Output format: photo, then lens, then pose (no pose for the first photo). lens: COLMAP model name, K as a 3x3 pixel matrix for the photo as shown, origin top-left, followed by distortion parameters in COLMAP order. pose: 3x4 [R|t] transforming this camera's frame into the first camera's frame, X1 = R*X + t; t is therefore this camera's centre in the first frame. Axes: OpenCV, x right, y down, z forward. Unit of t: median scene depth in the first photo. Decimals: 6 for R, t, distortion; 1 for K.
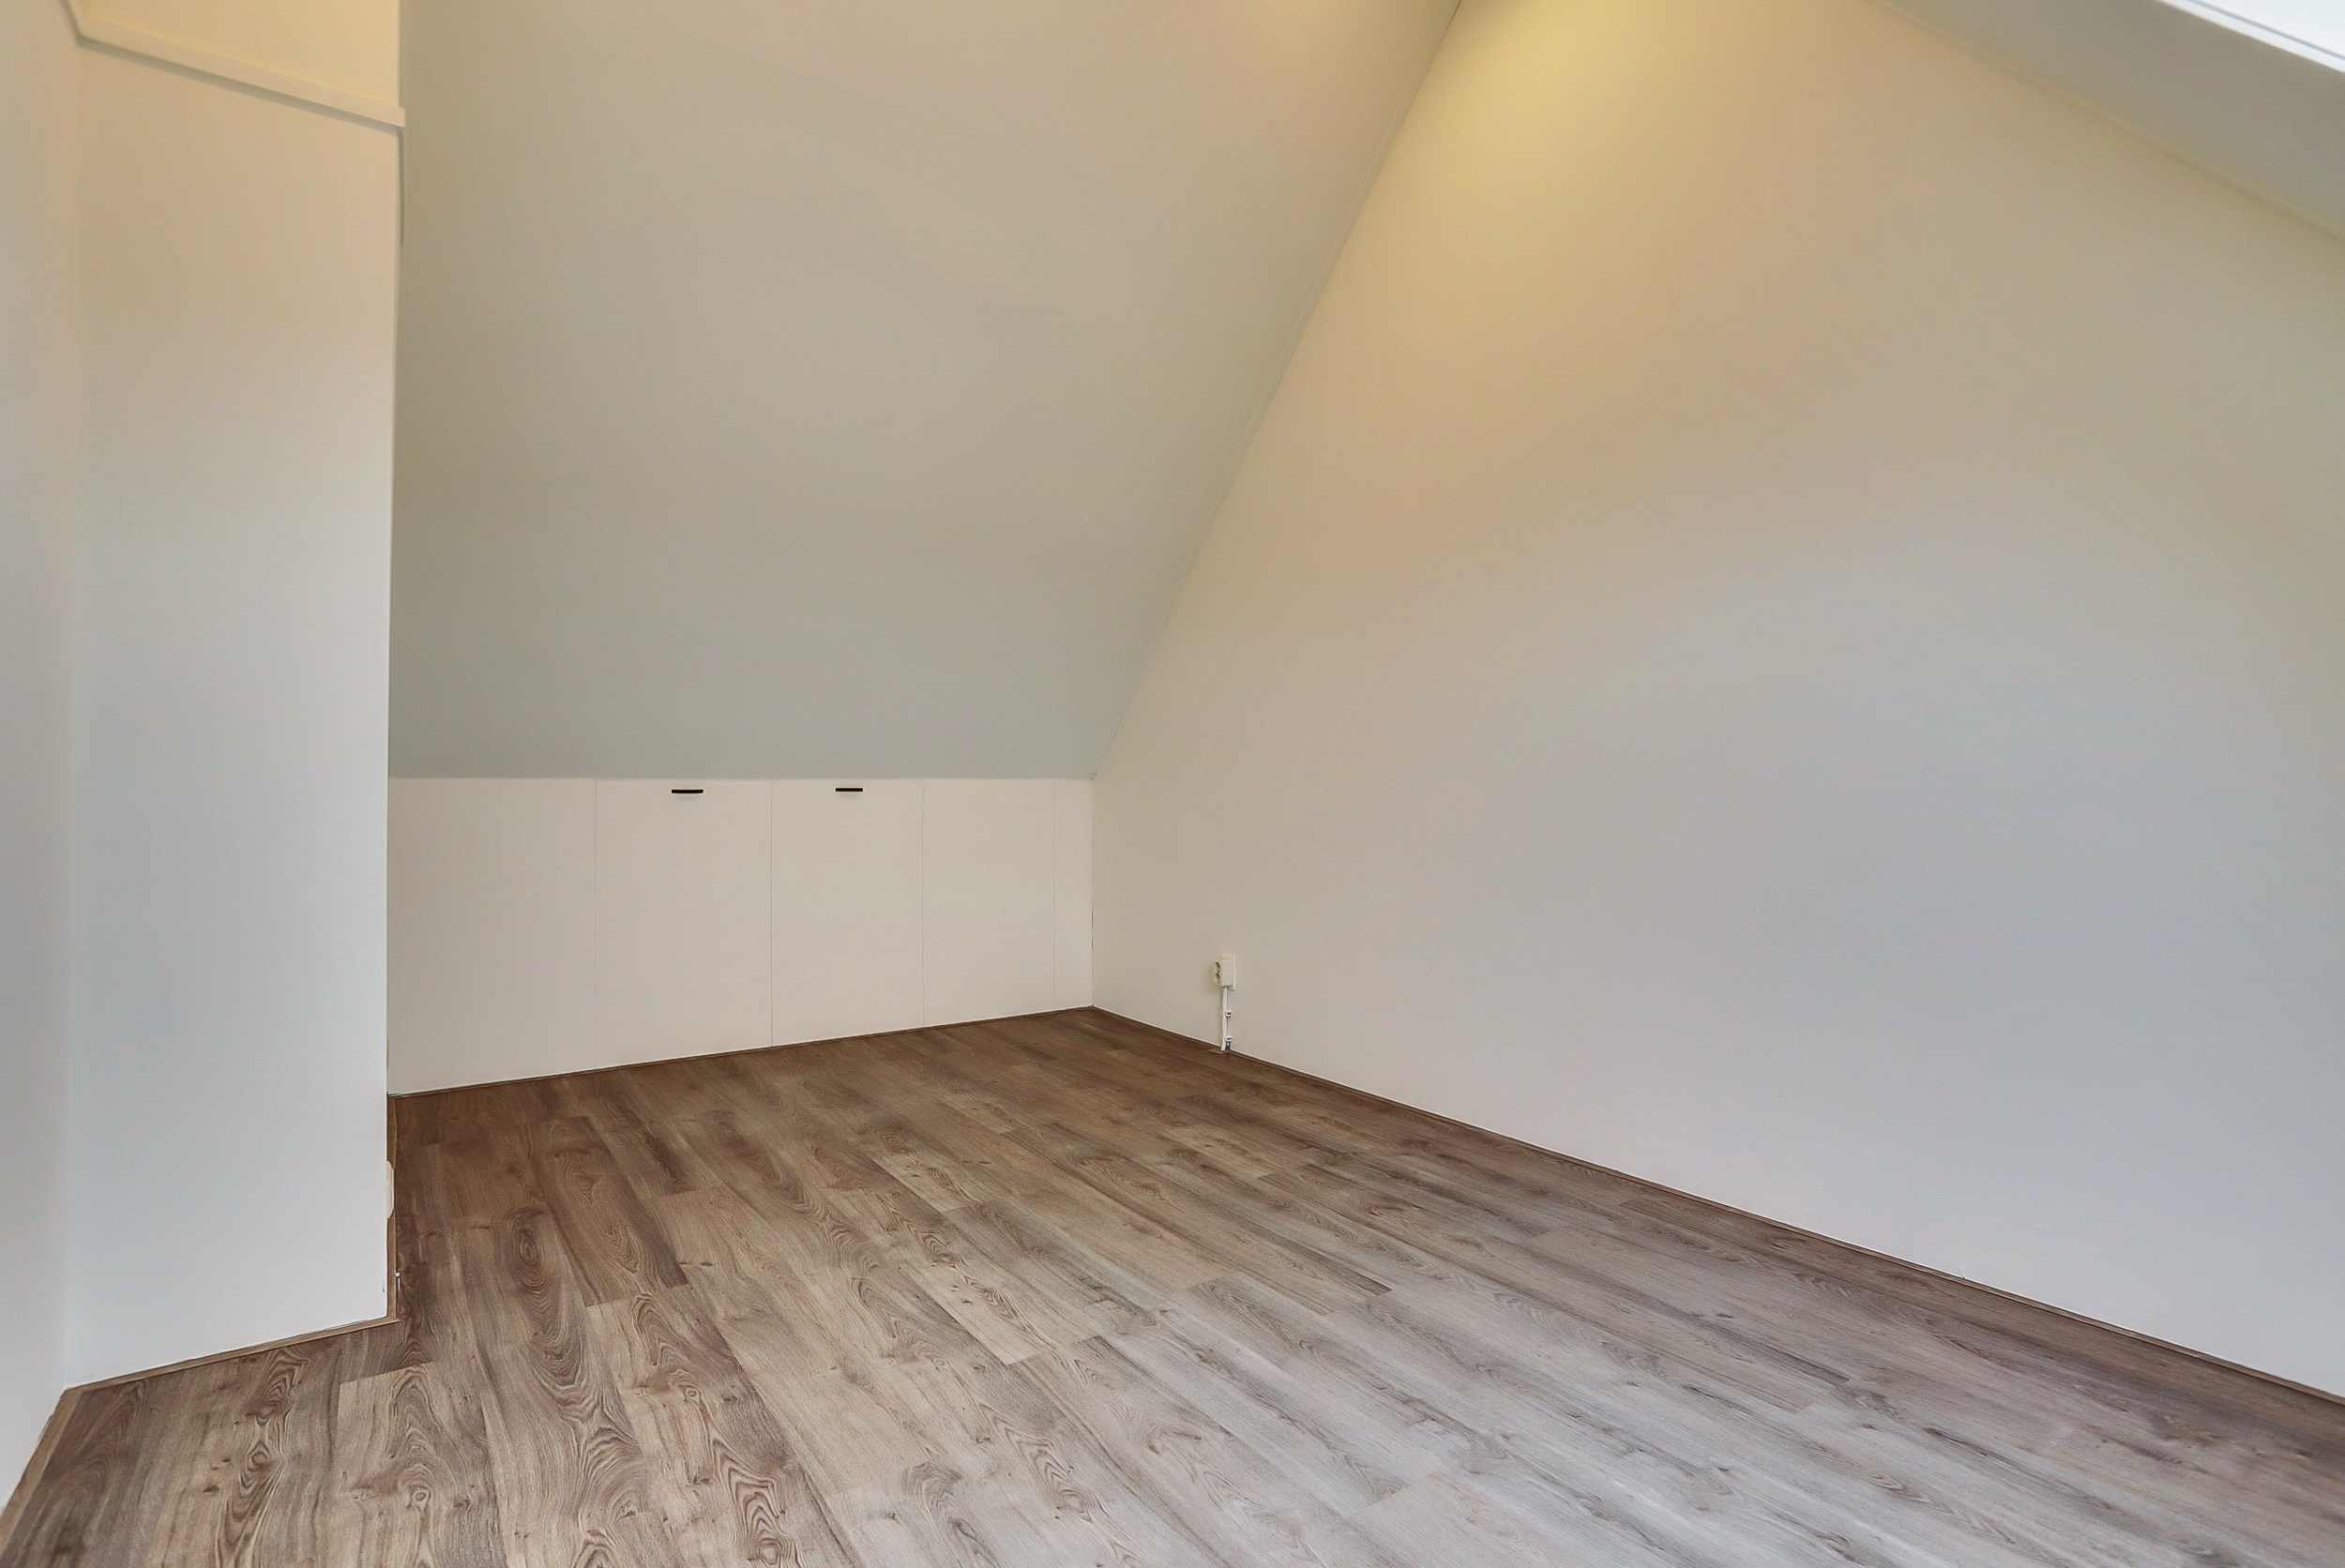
lens RADIAL K [[1125.9, 0, 1169.3], [0, 1125.9, 776.2], [0, 0, 1]] dist [0.003070, 0.003139]
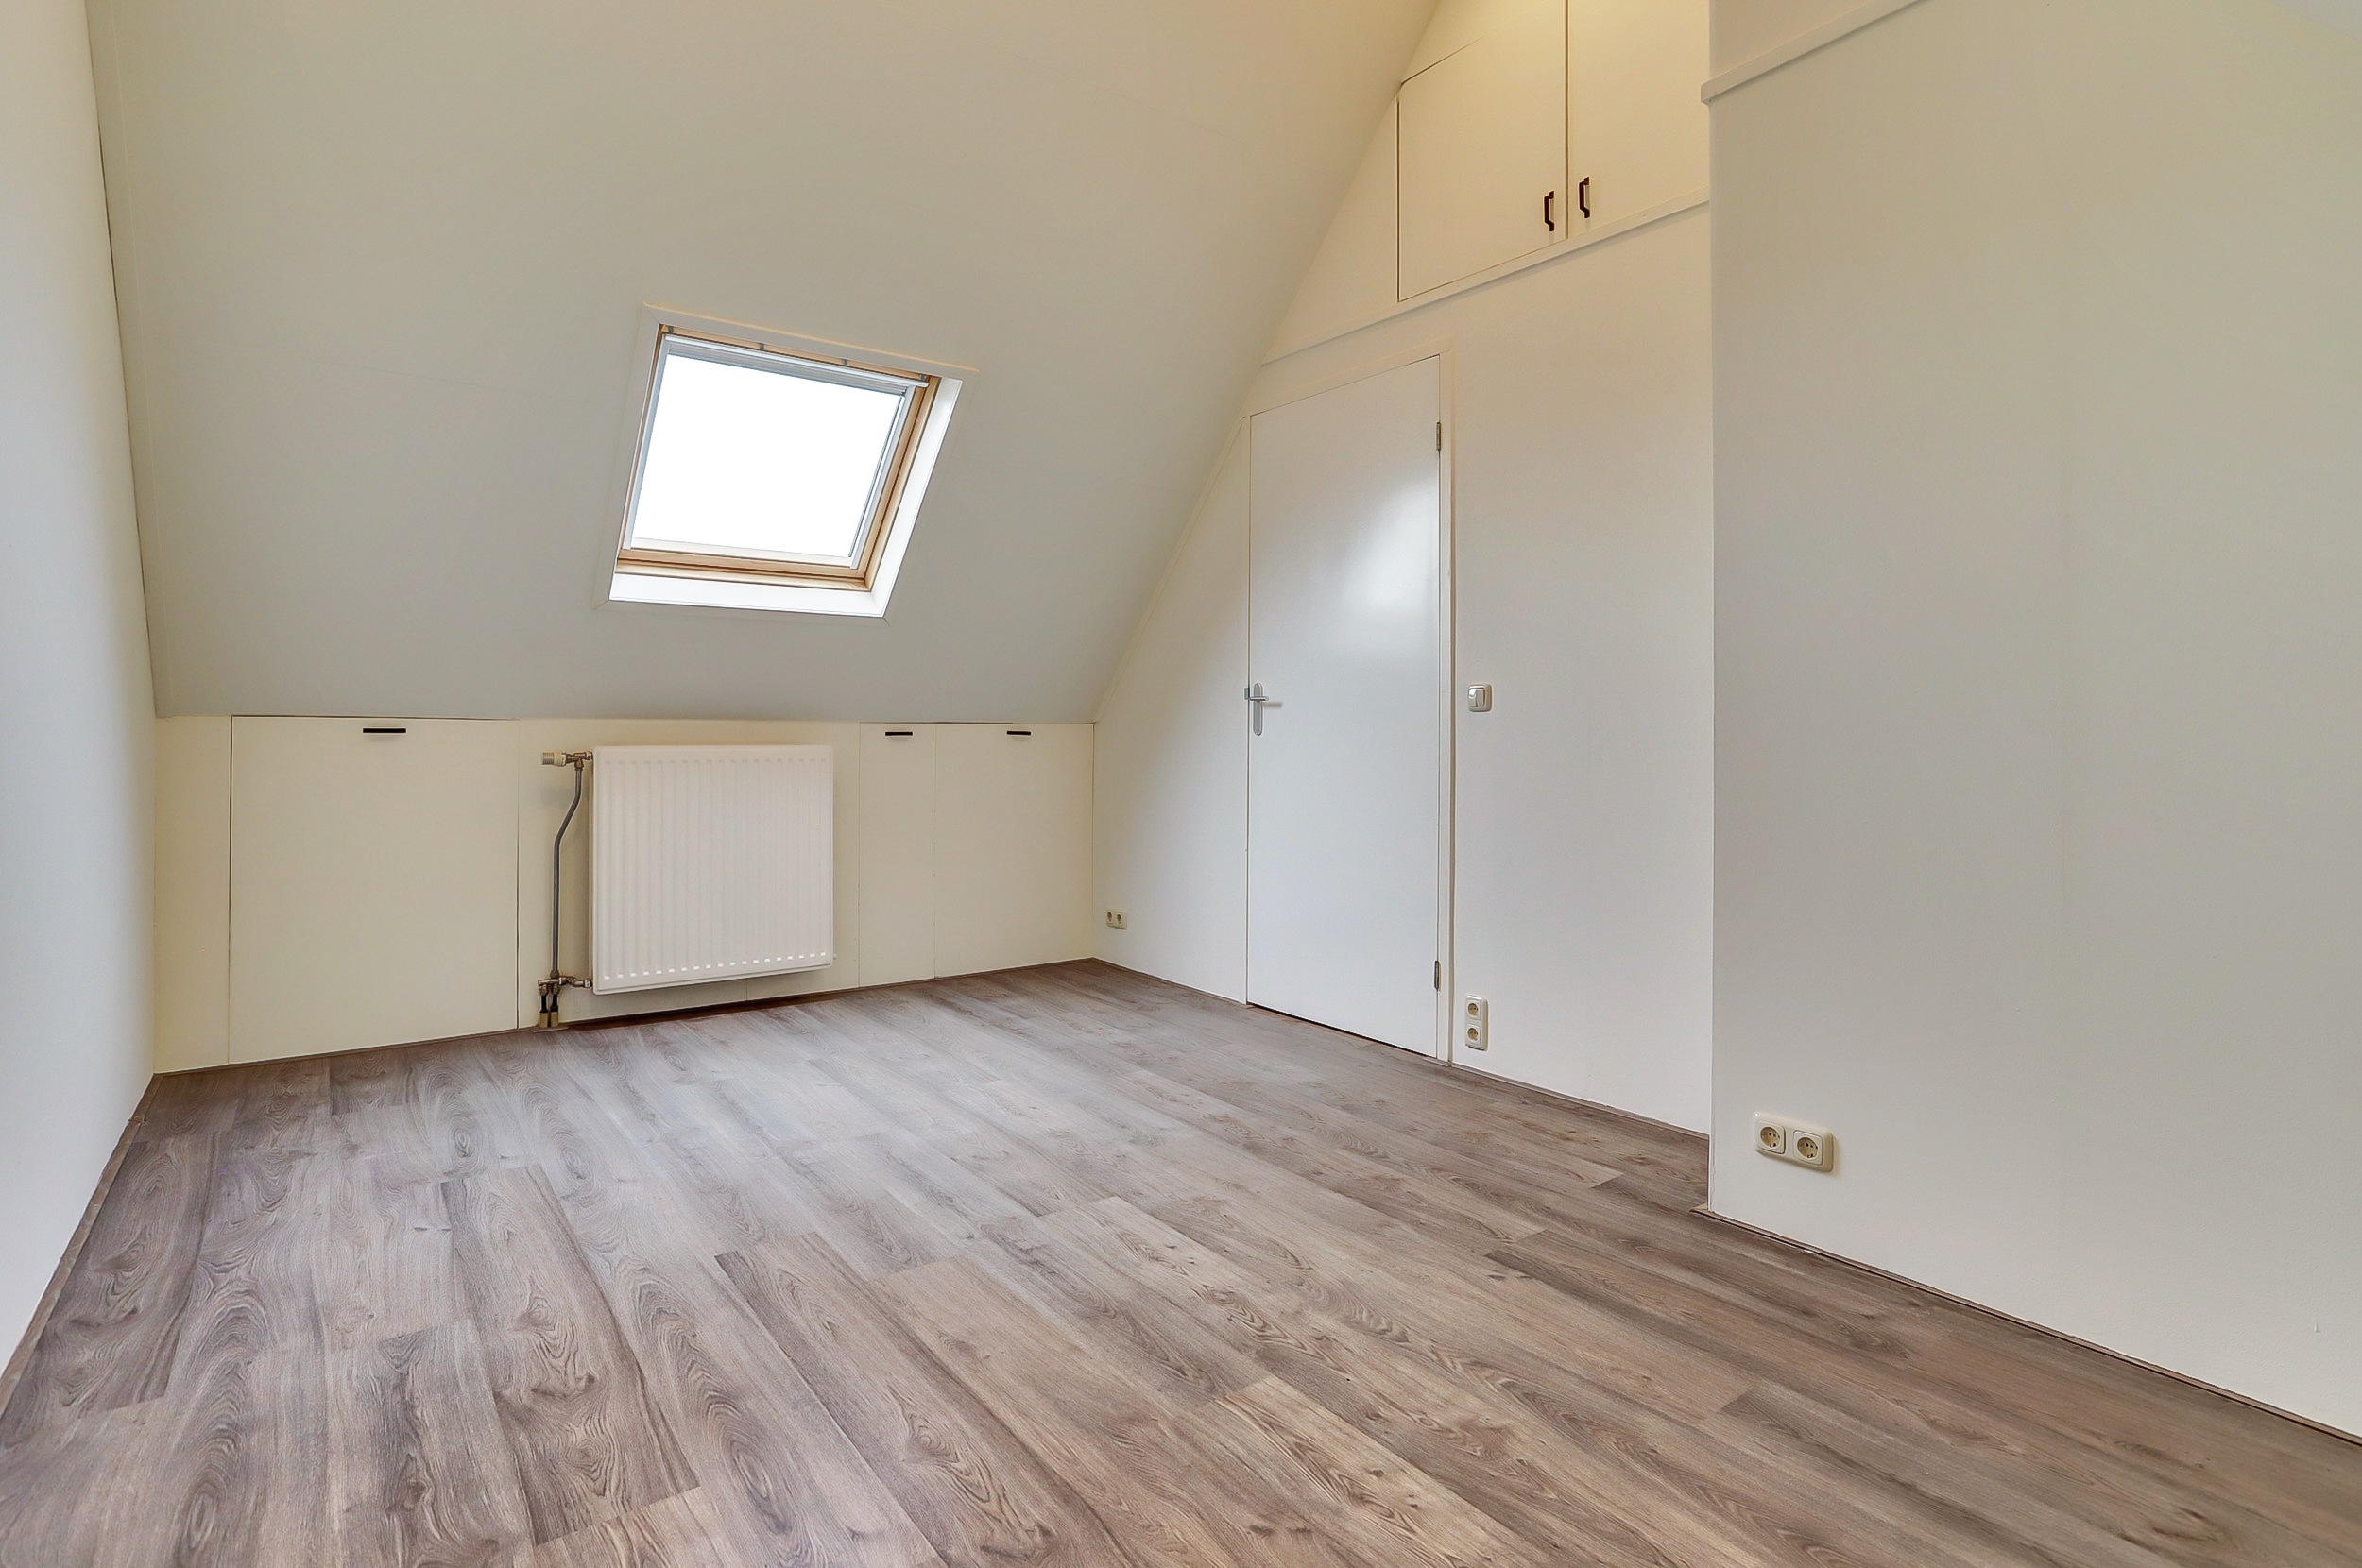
lens RADIAL K [[1134.1, 0, 1191.1], [0, 1134.1, 769.3], [0, 0, 1]] dist [0.003070, 0.003139]
pose [[-0.999303, 0.000084, -0.037333, -0.155116], [-0.001164, 0.999441, 0.033411, 0.025099], [0.037315, 0.033431, -0.998744, 1.901932]]
